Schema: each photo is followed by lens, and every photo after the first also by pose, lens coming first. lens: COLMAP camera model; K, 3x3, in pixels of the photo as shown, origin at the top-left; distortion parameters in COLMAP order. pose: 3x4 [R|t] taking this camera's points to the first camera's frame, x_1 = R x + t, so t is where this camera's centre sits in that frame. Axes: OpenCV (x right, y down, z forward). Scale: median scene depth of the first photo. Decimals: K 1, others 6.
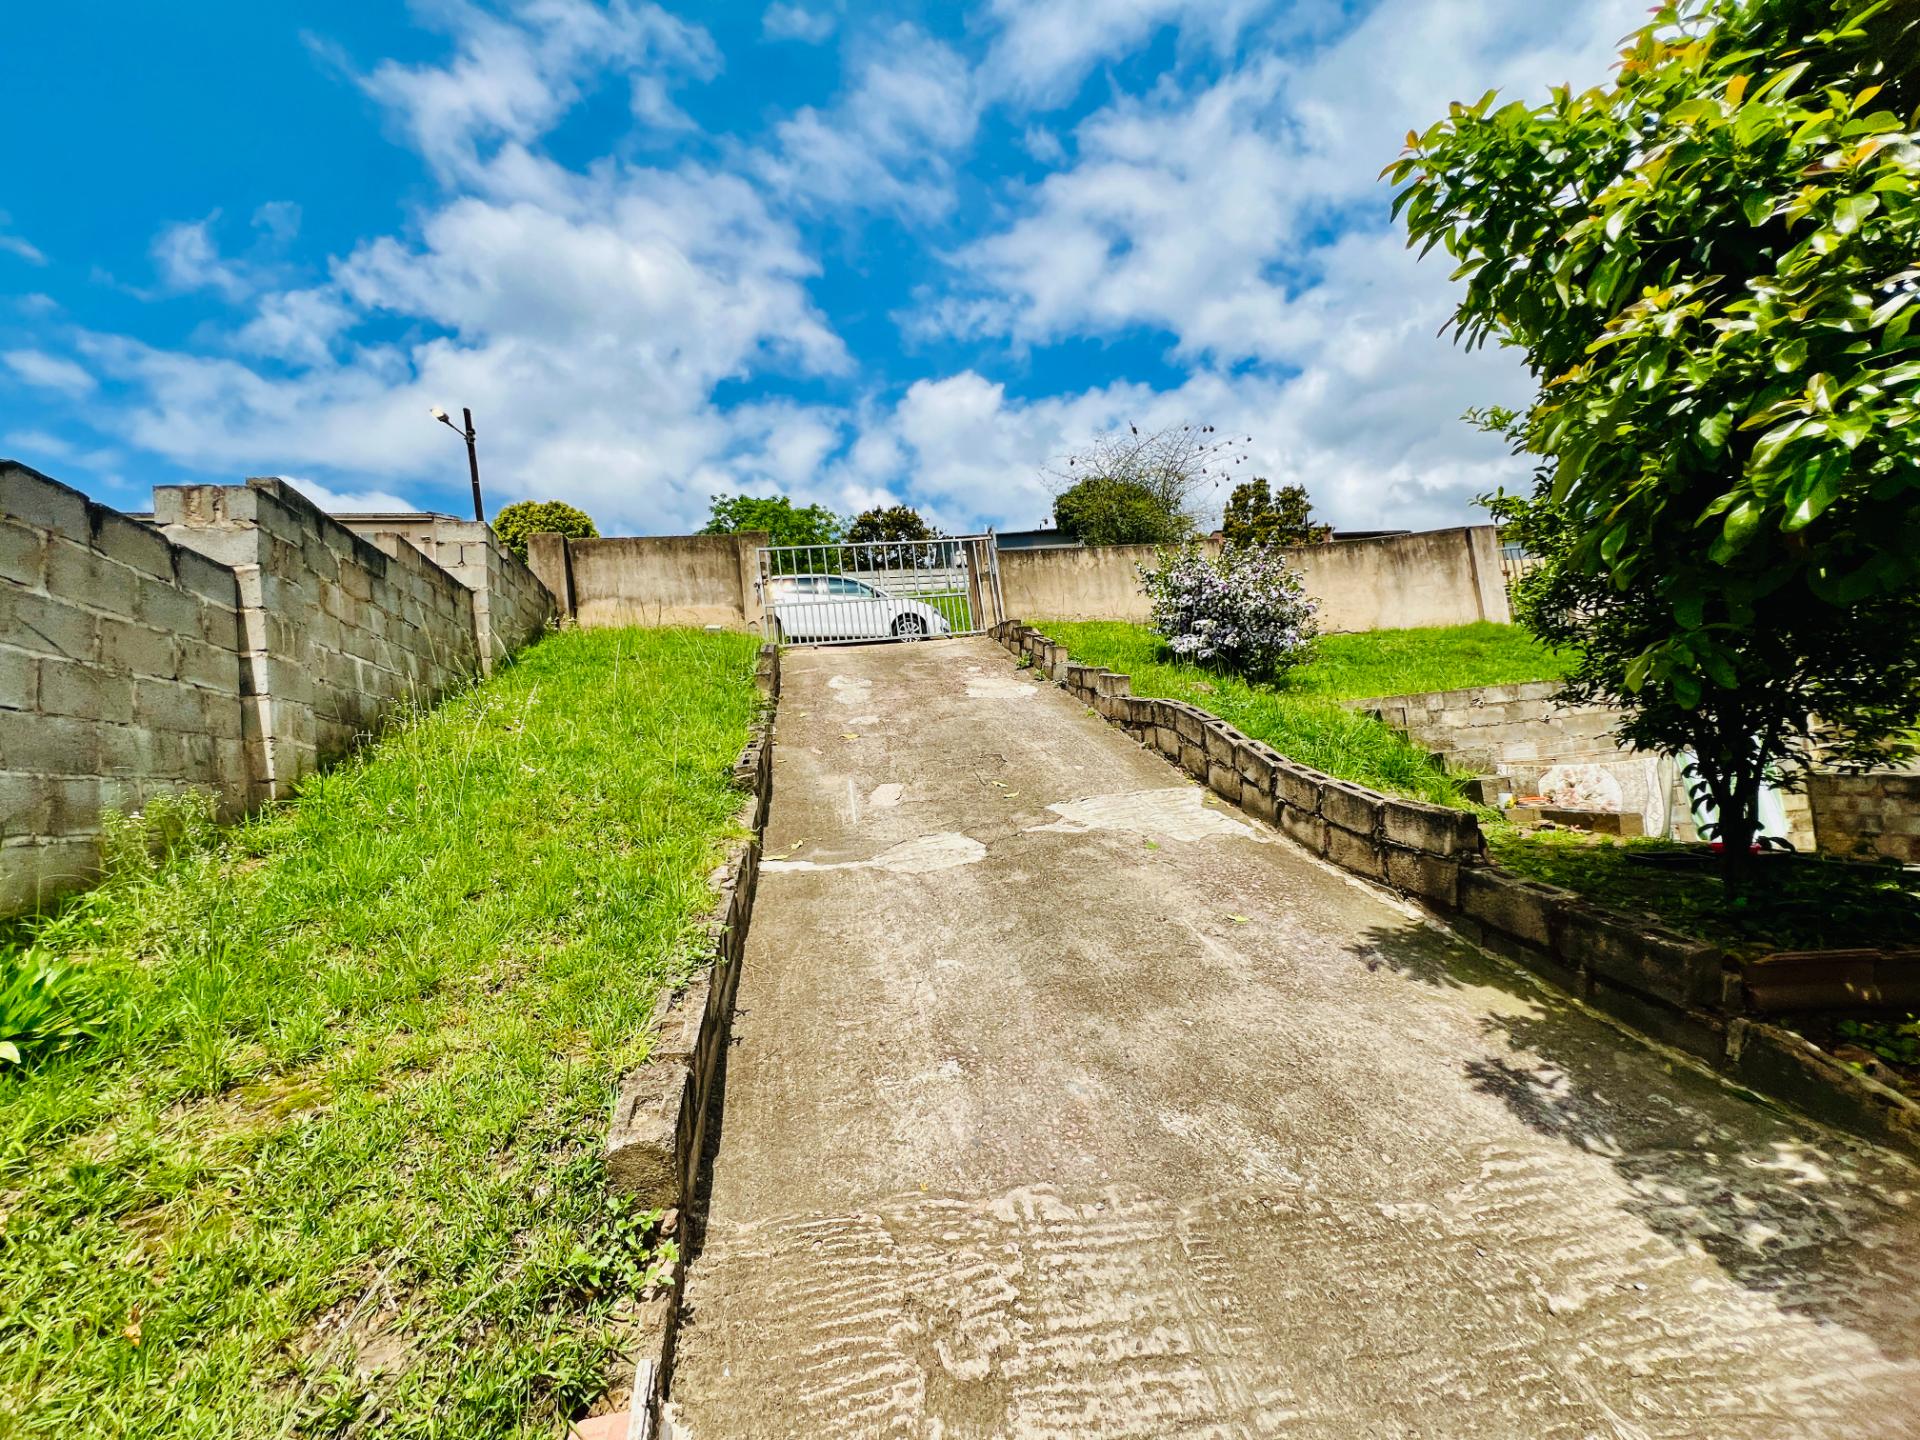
lens RADIAL K [[769.9, 0, 958.4], [0, 769.9, 718.8], [0, 0, 1]] dist [-0.001919, 0.000350]
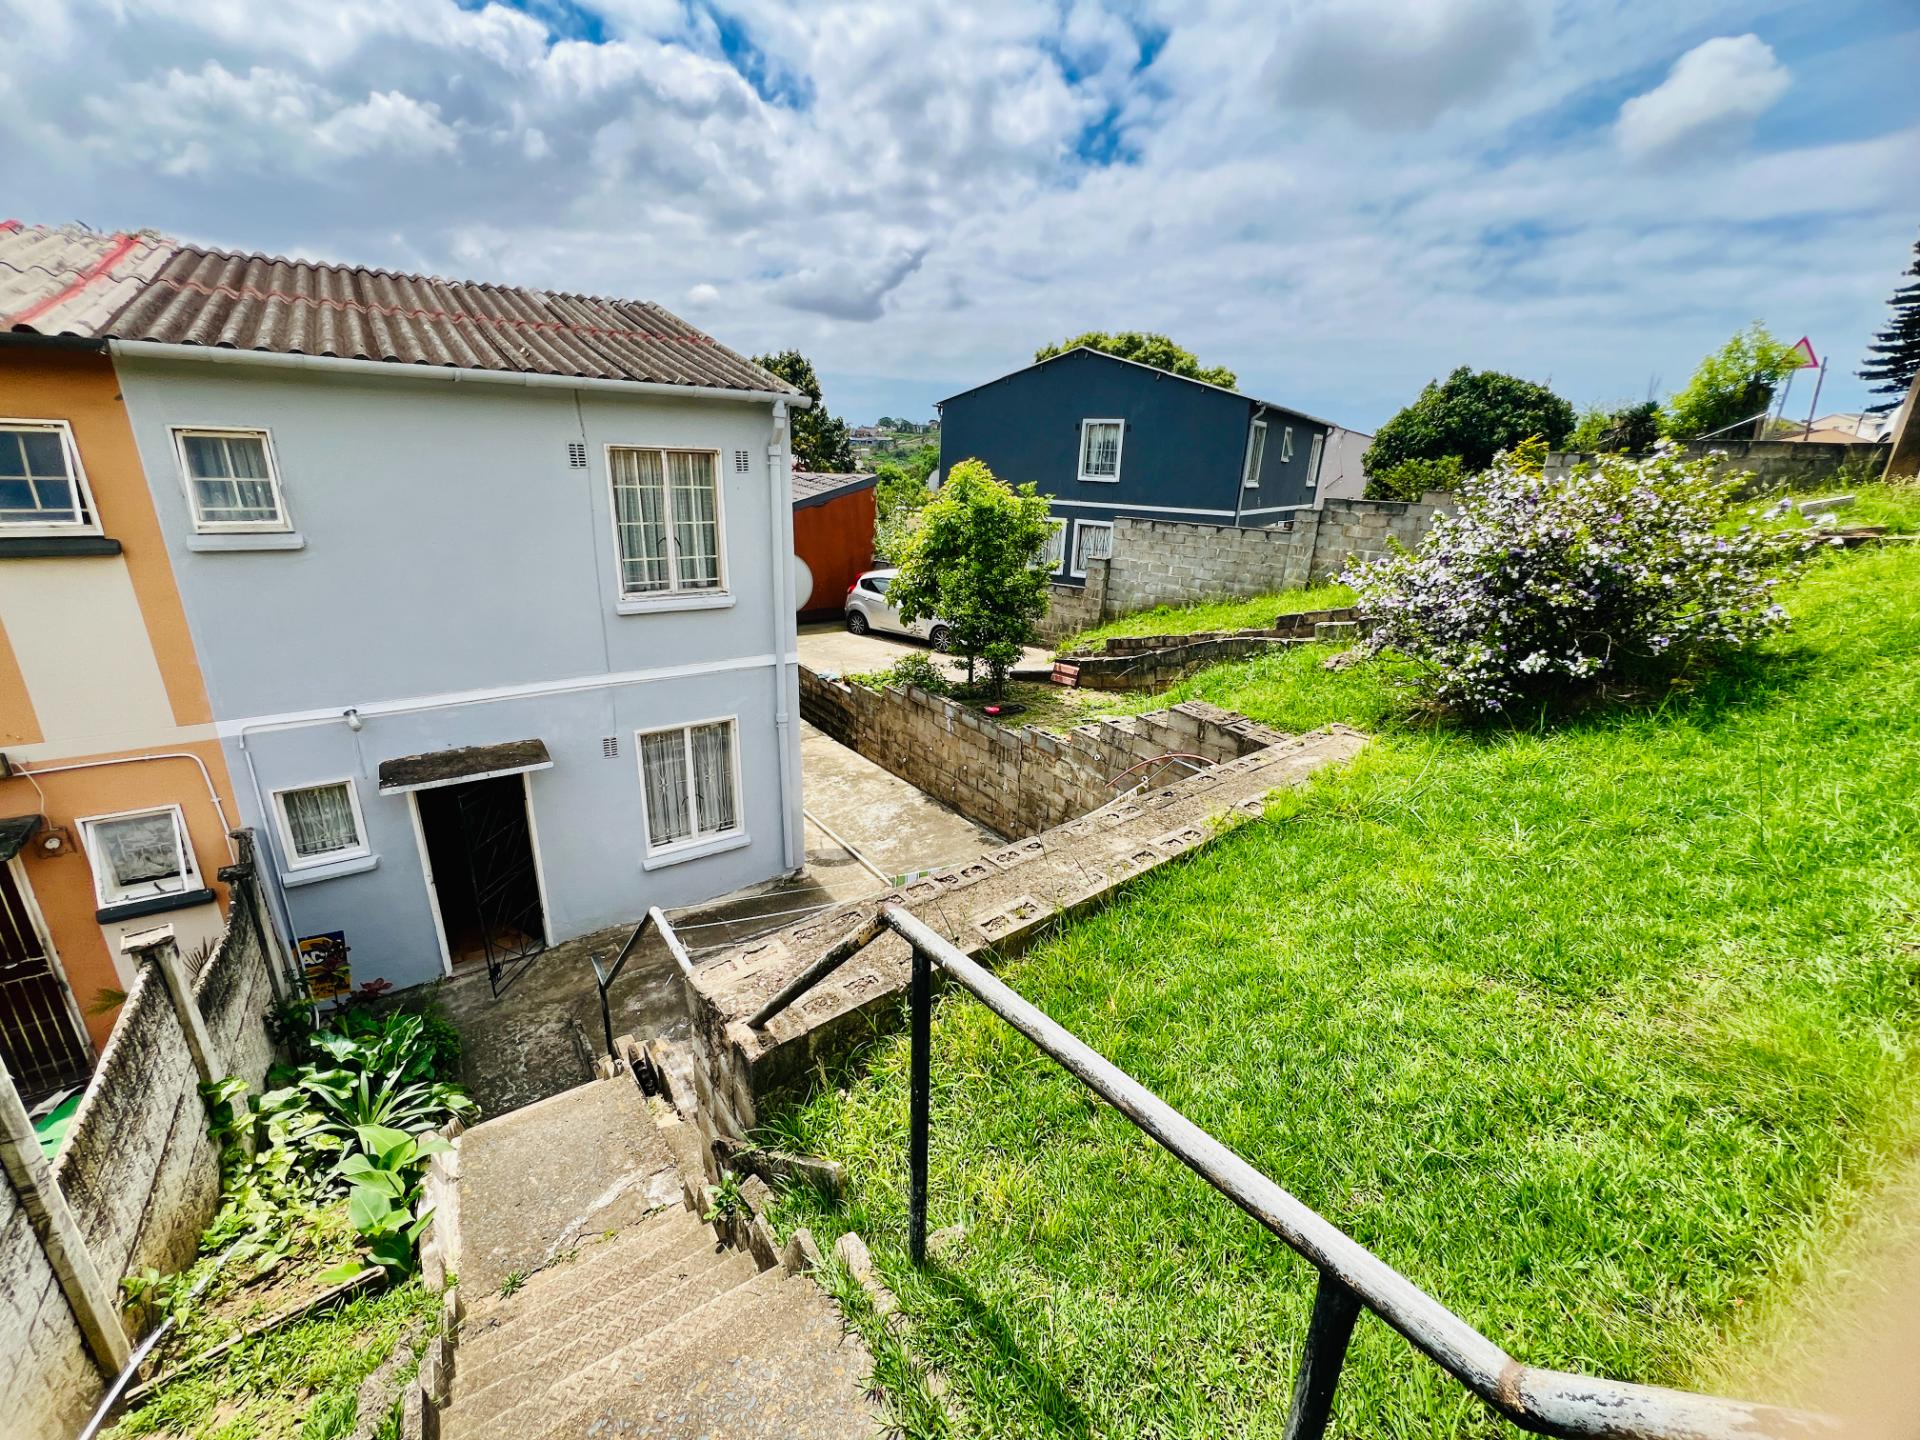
lens RADIAL K [[767.9, 0, 958.1], [0, 767.9, 717.9], [0, 0, 1]] dist [-0.002850, 0.000717]
pose [[-0.789877, 0.264416, -0.553334, 1.639674], [0.090522, 0.942661, 0.321241, -0.424296], [0.606547, 0.203652, -0.768522, 1.883101]]
